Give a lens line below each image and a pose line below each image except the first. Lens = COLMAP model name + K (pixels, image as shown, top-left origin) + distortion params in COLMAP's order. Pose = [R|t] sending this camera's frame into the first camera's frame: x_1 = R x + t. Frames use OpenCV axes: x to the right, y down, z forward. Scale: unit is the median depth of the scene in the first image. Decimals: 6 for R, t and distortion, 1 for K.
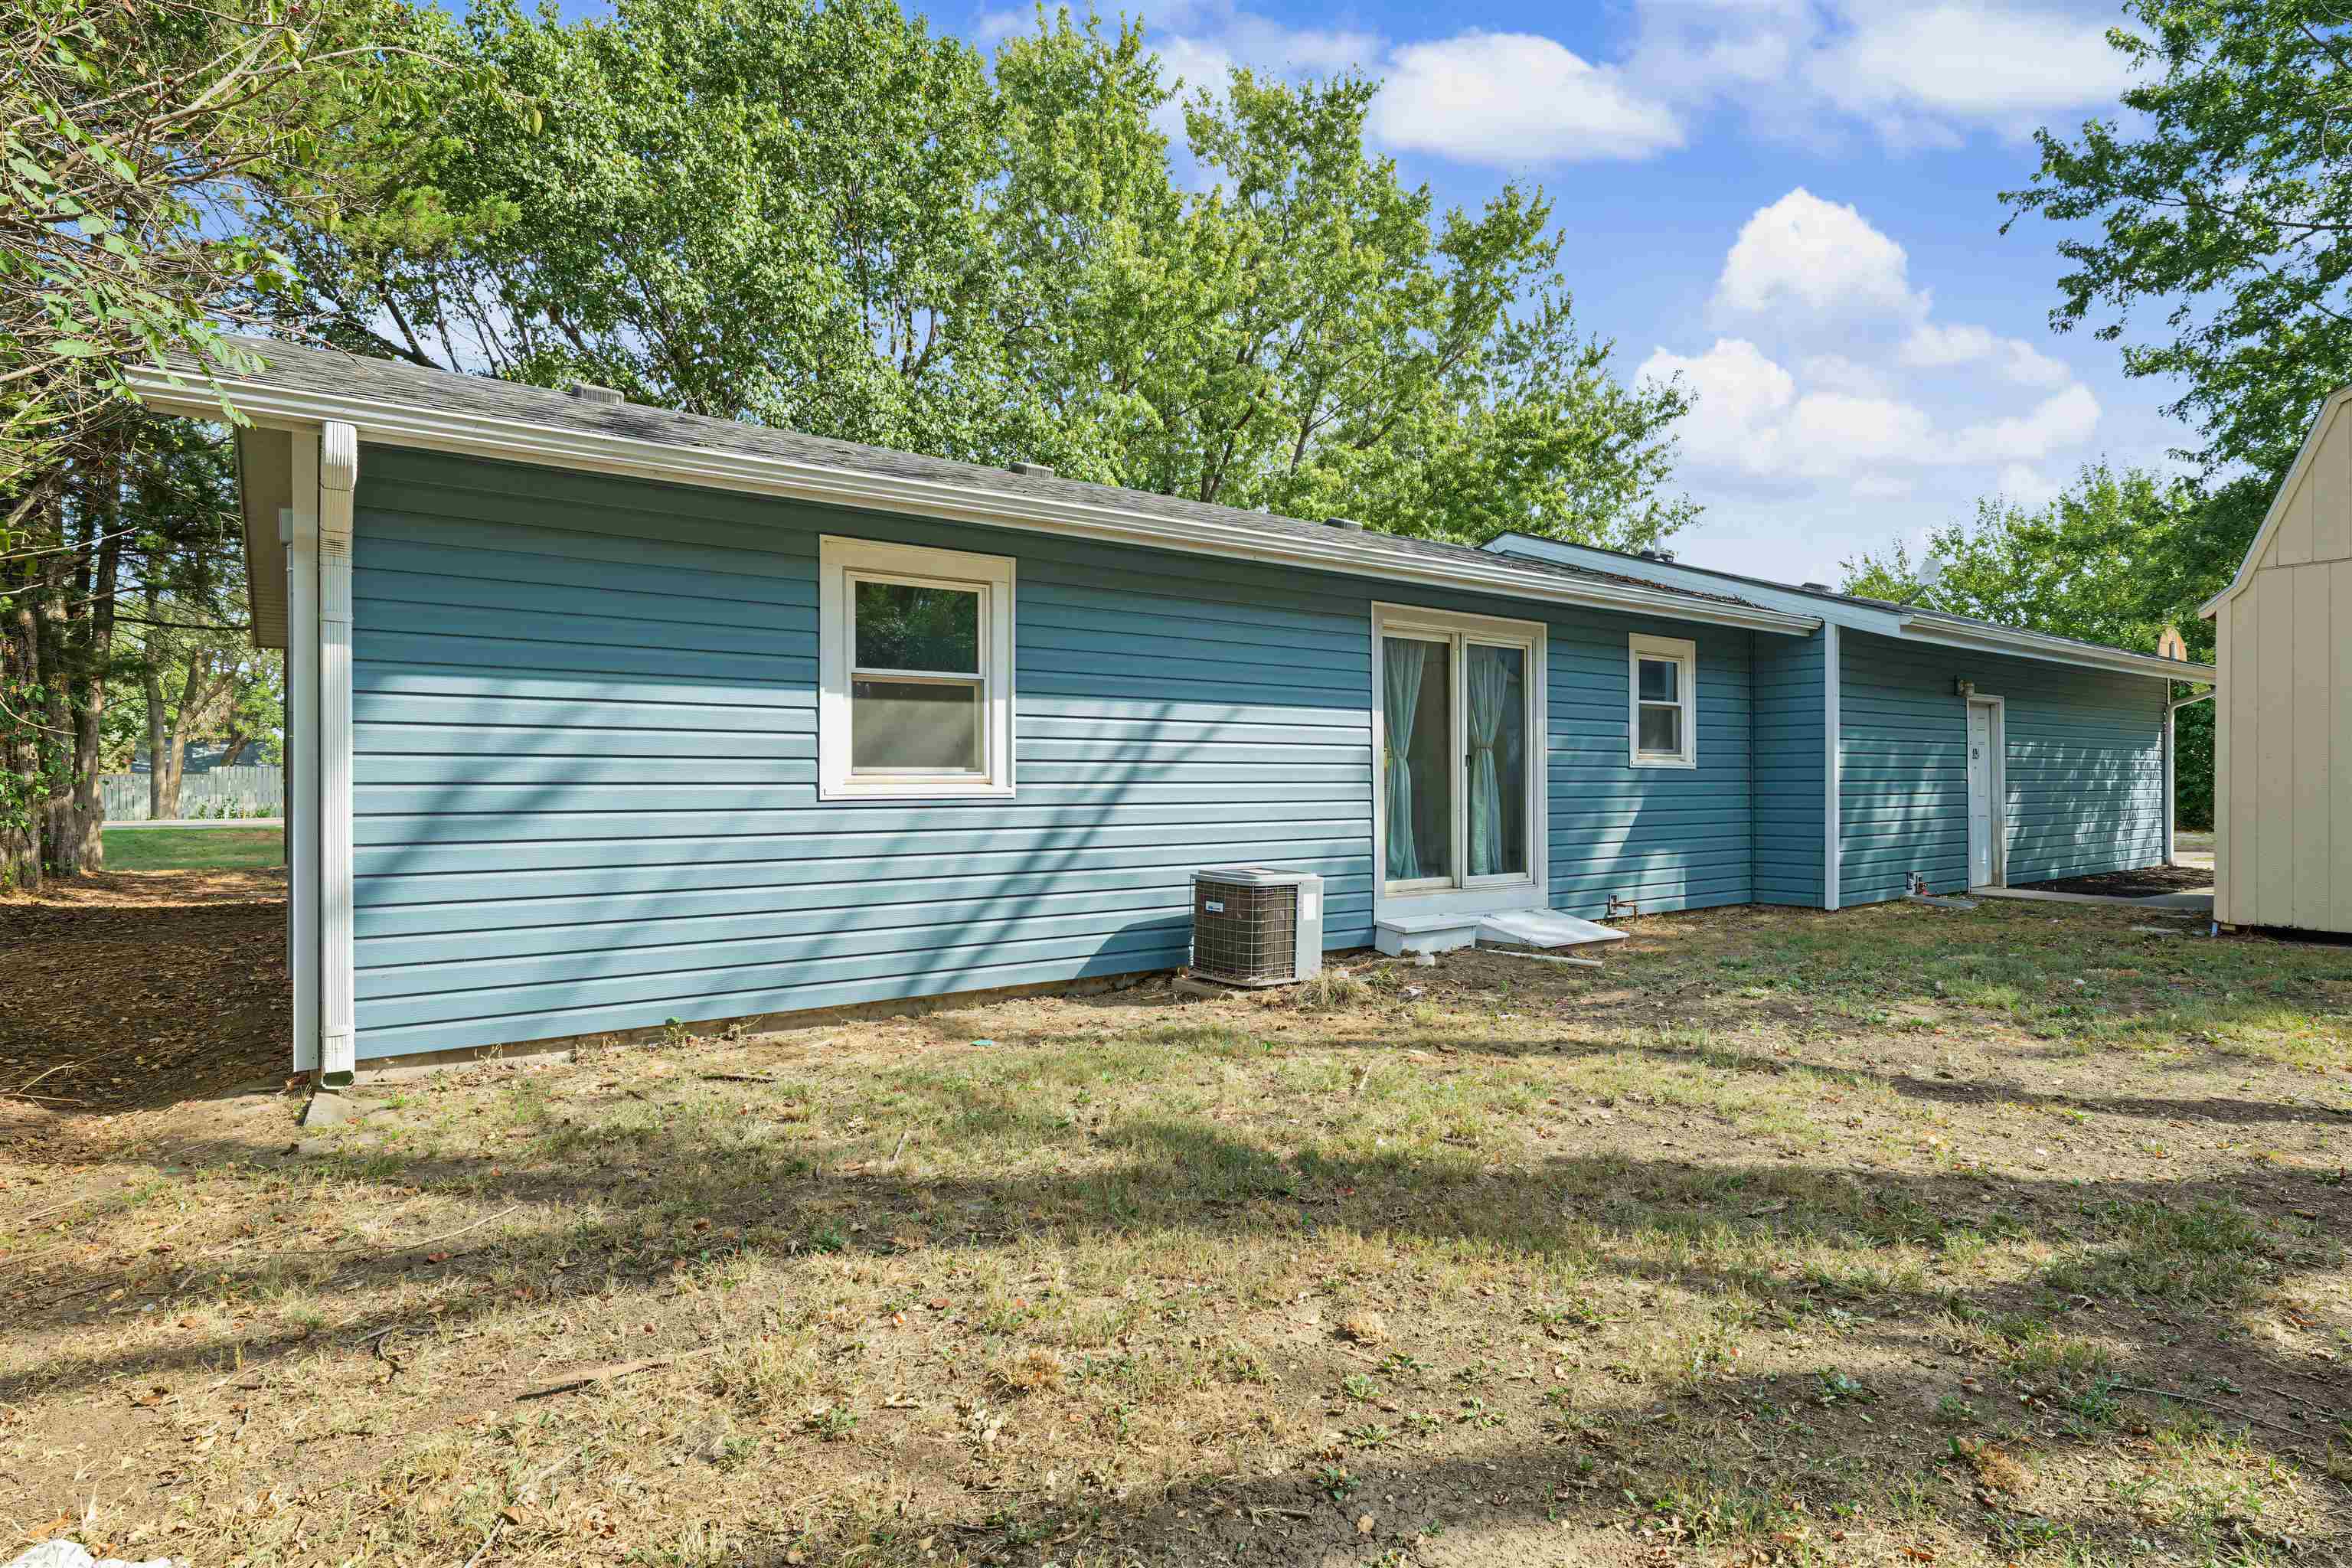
lens RADIAL K [[1202.7, 0, 1176.3], [0, 1202.7, 781.4], [0, 0, 1]] dist [-0.004033, 0.002025]
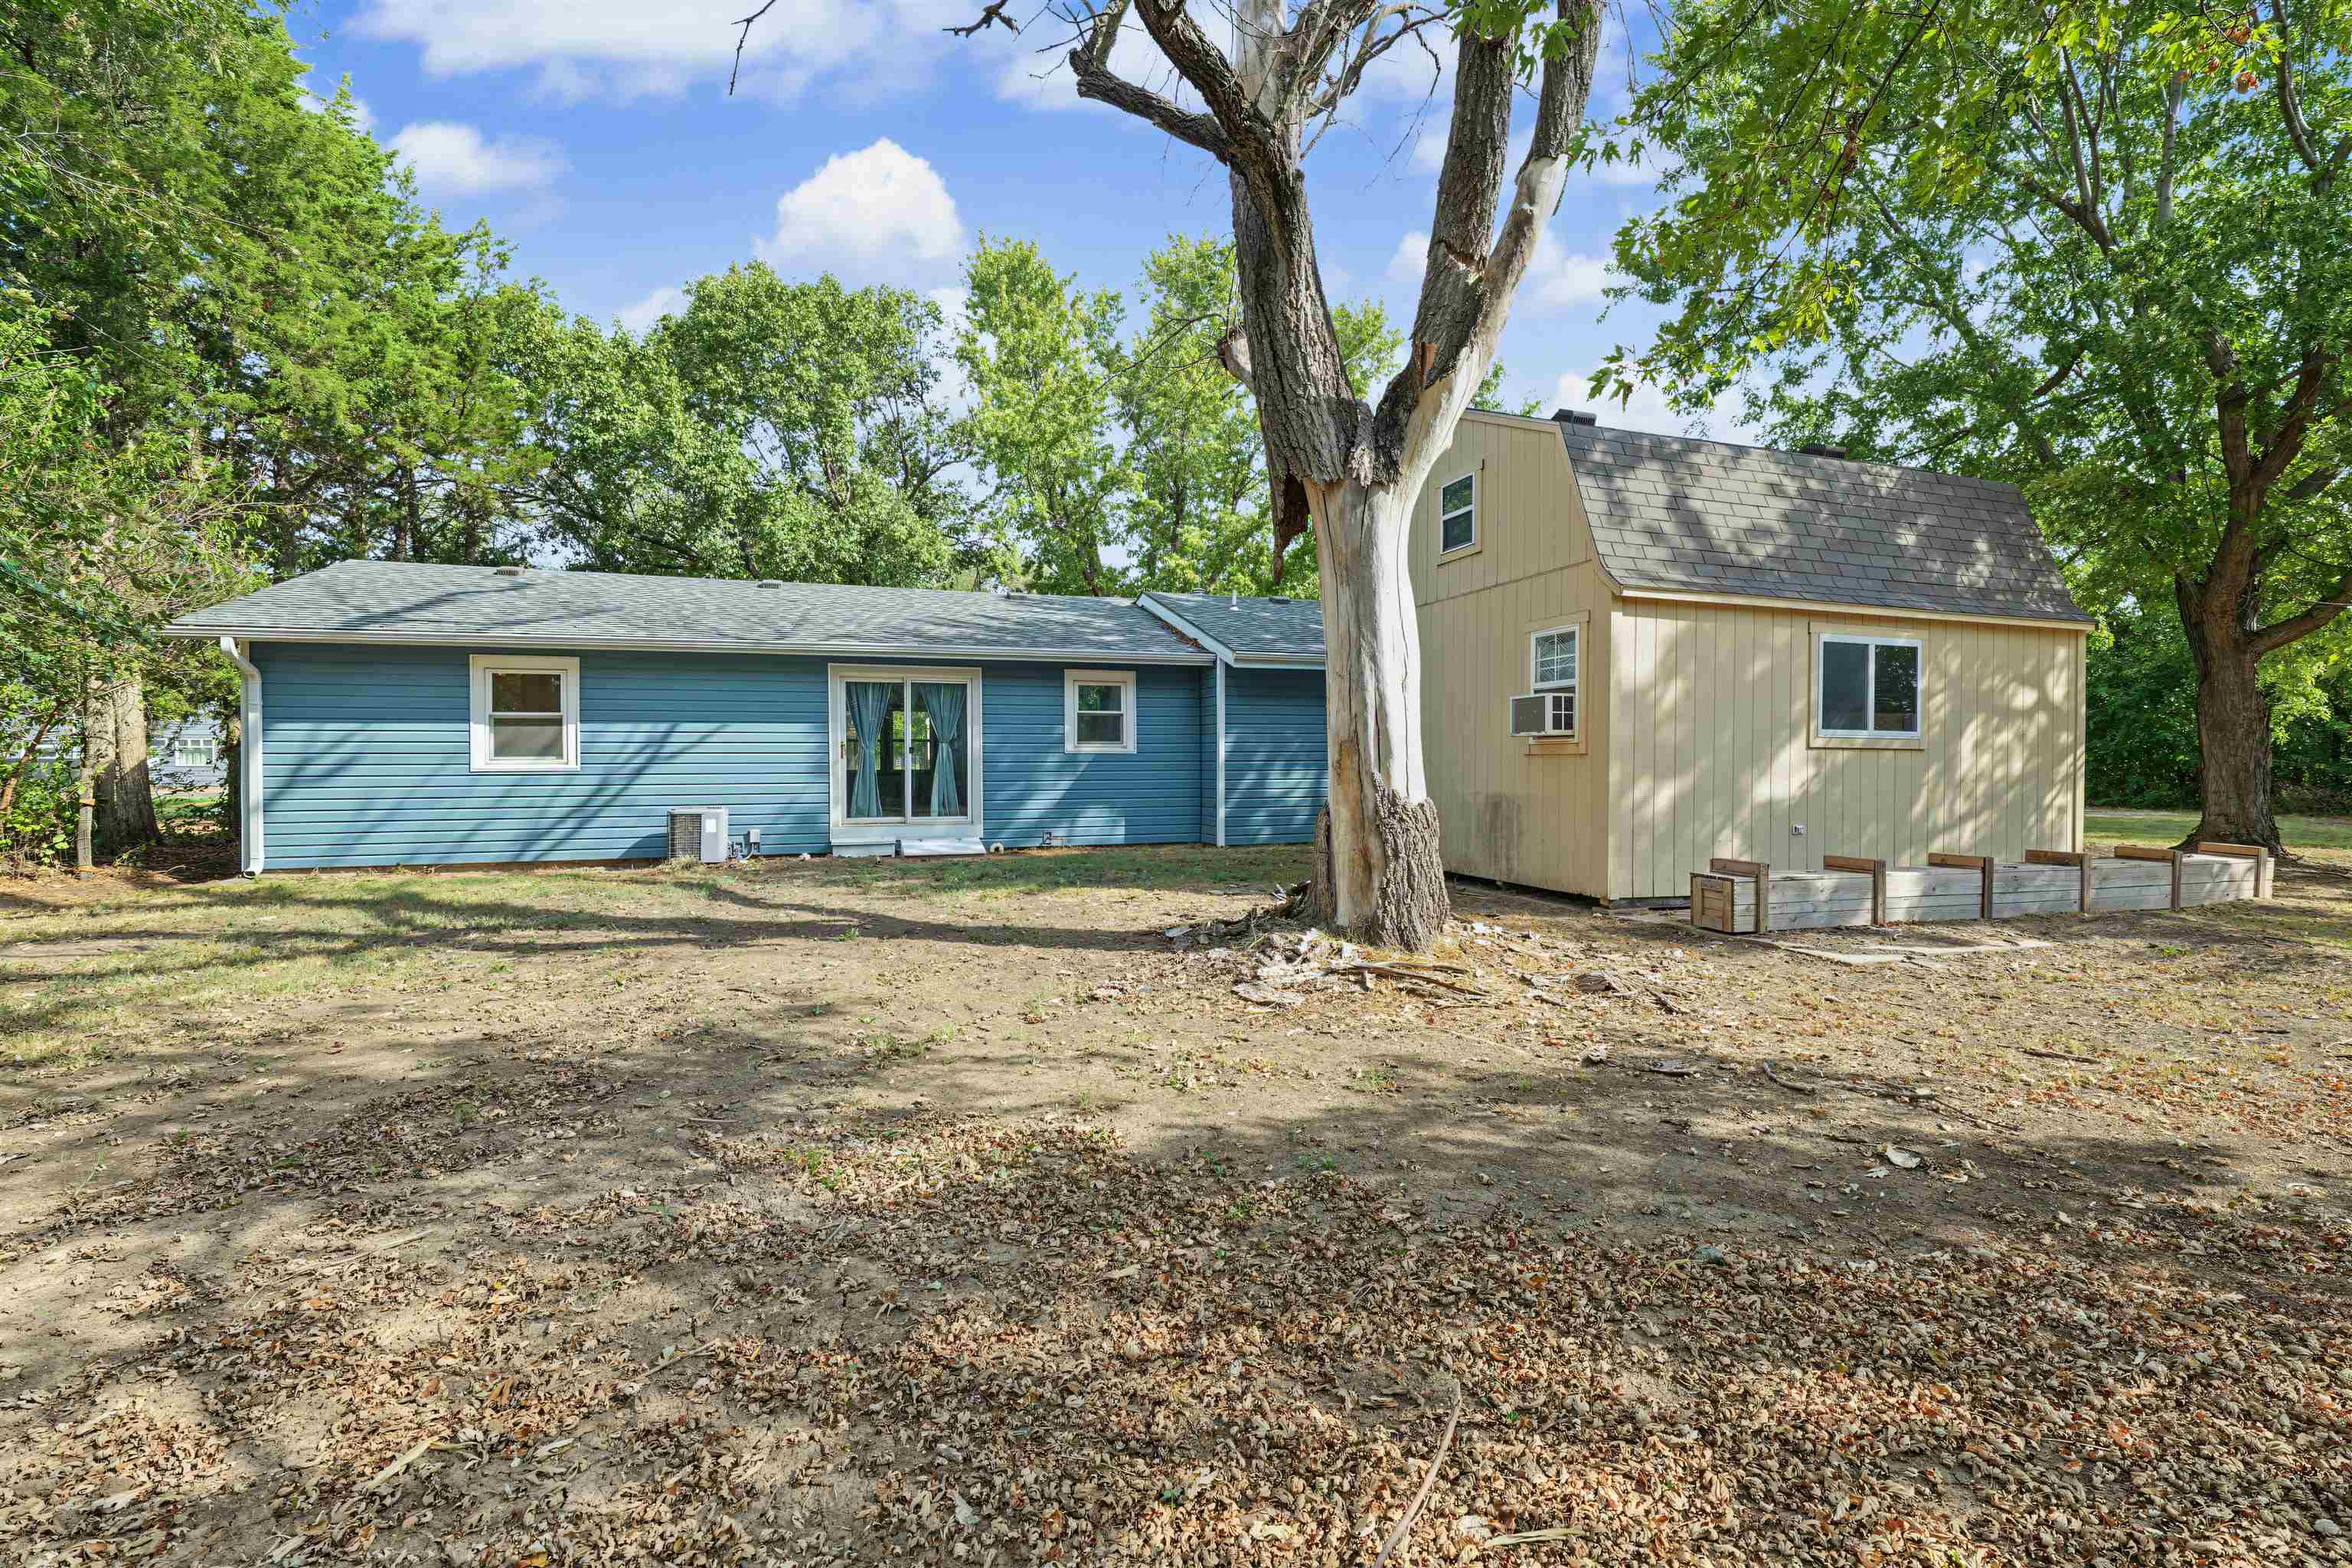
lens RADIAL K [[1052.5, 0, 1177.6], [0, 1052.5, 764.1], [0, 0, 1]] dist [0.005055, 0.000458]
pose [[0.951777, -0.001748, -0.306785, 1.320408], [0.002558, 0.999994, 0.002240, 0.000149], [0.306779, -0.002917, 0.951776, -0.405450]]
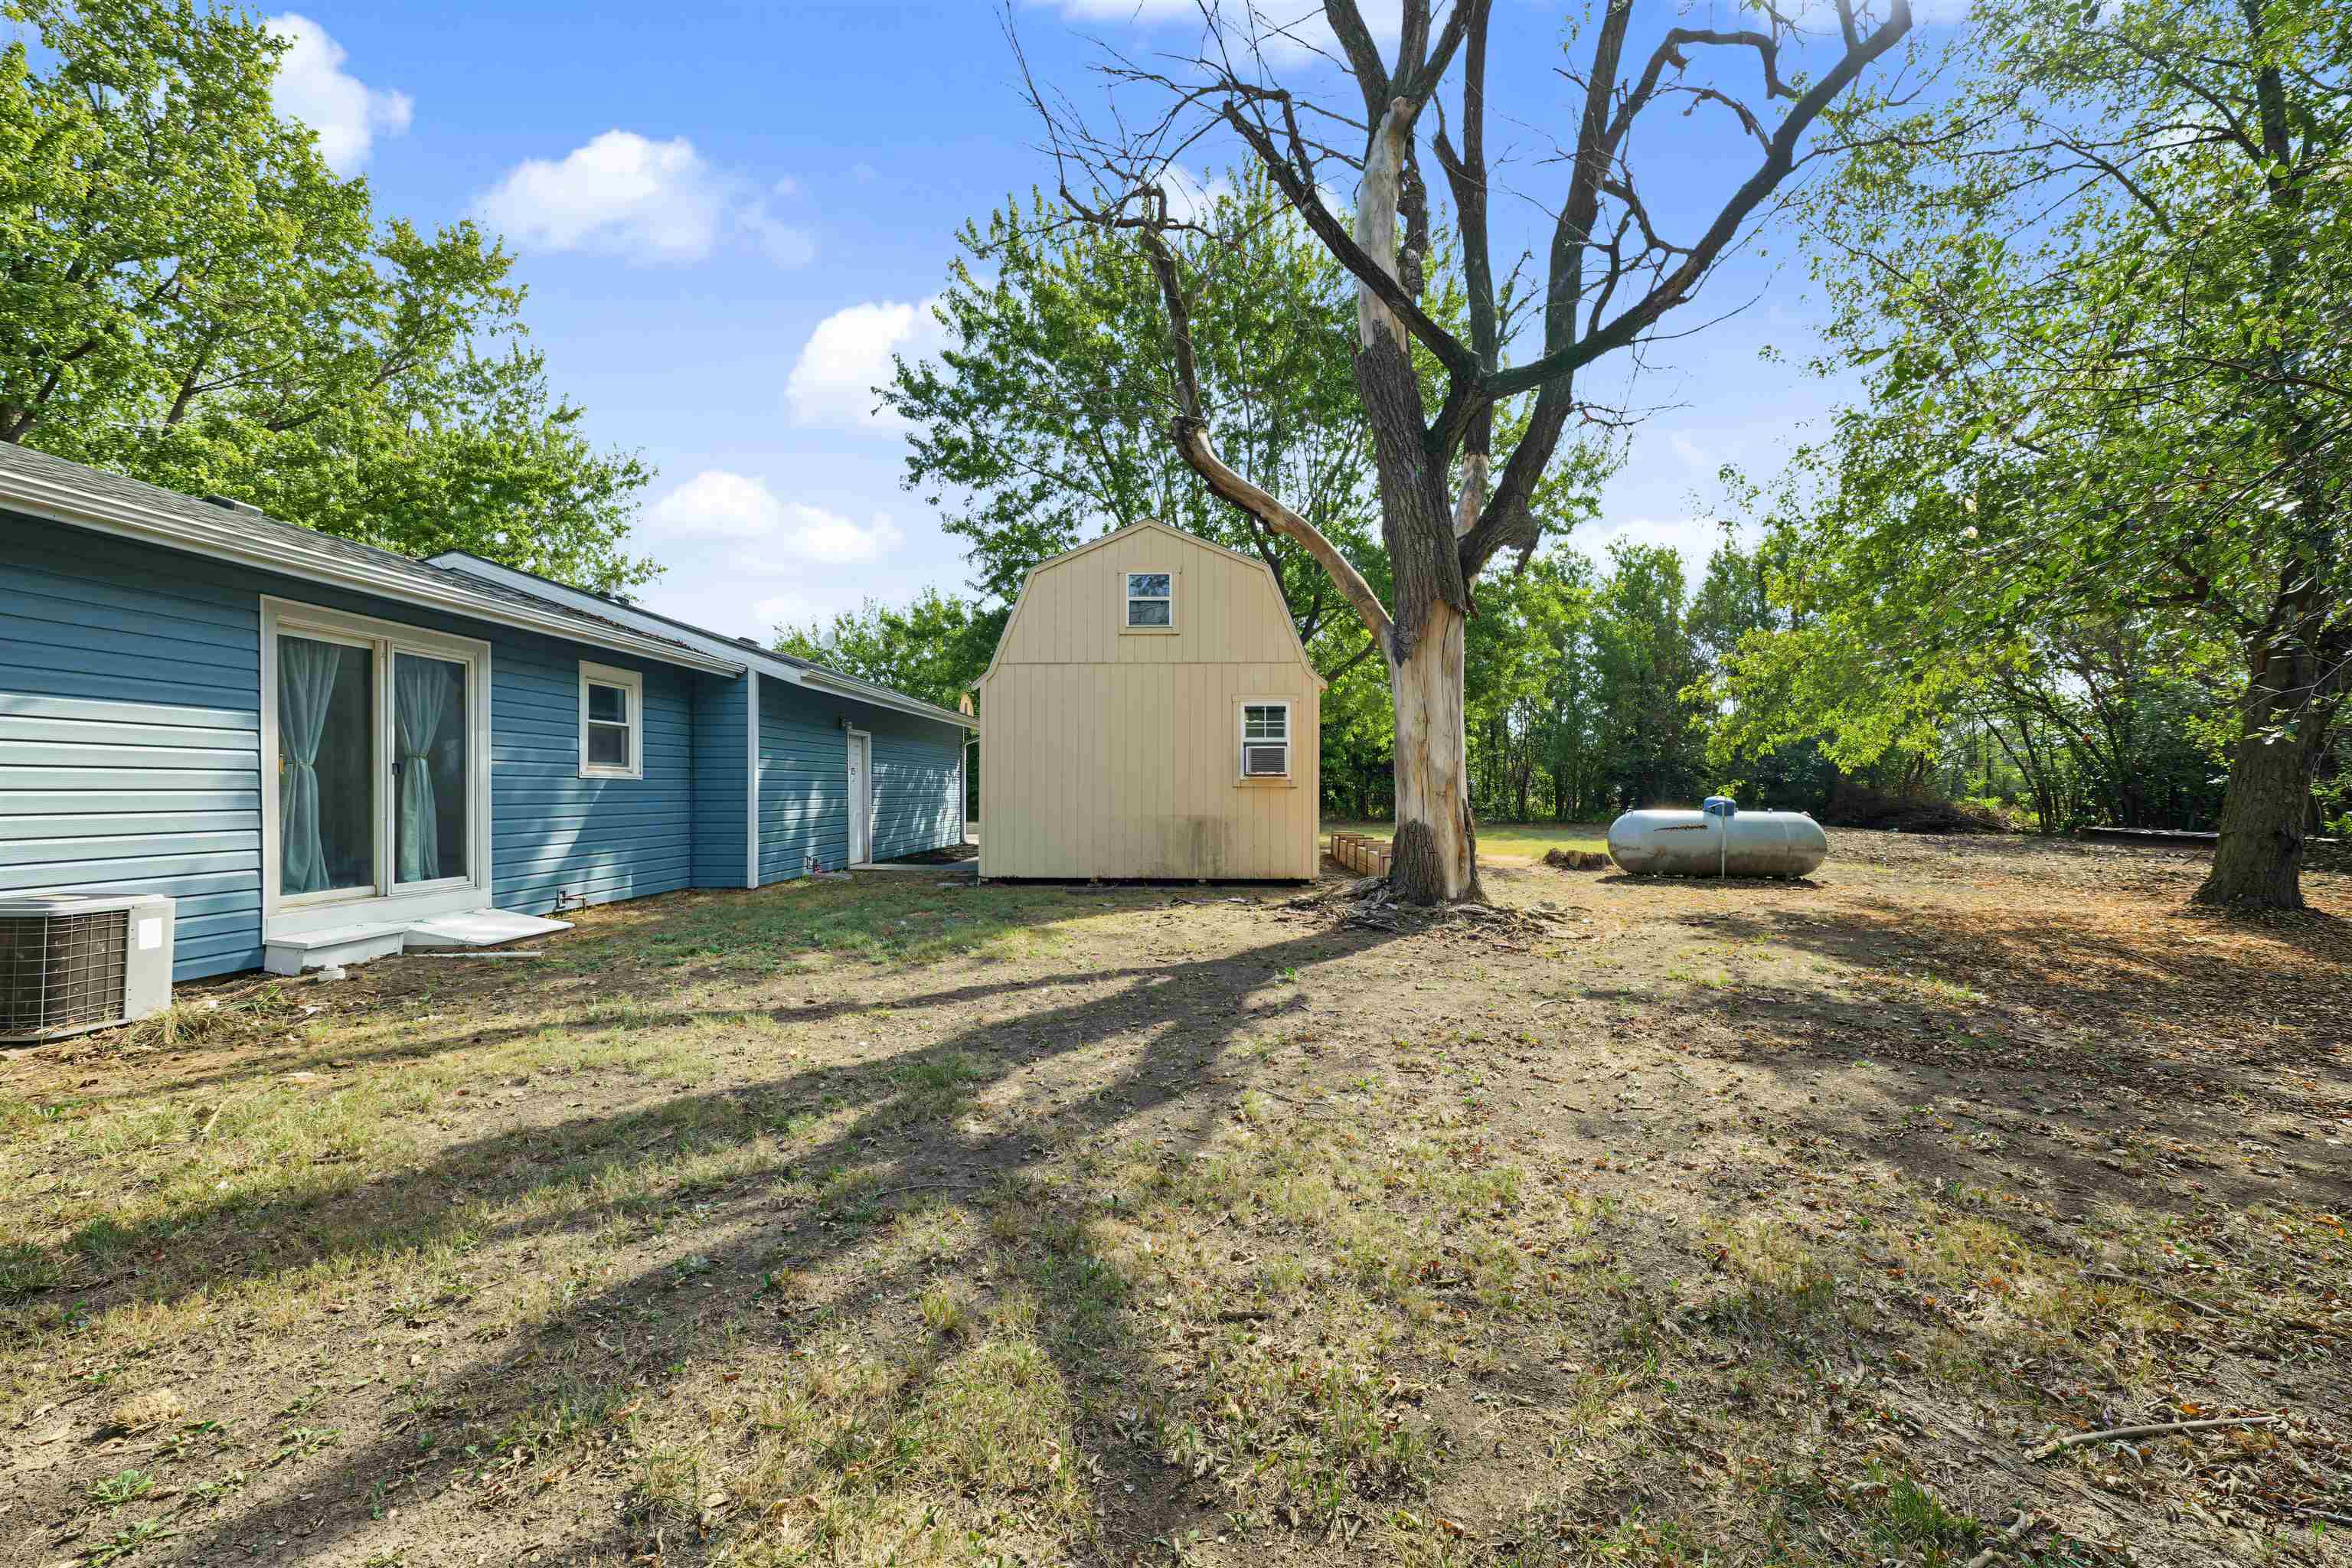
lens RADIAL K [[944.4, 0, 1187.2], [0, 944.4, 792.2], [0, 0, 1]] dist [-0.000339, -0.000032]
pose [[0.609867, 0.000546, 0.792504, 0.025788], [-0.002111, 0.999997, 0.000935, -0.000017], [-0.792501, -0.002244, 0.609866, -0.007345]]
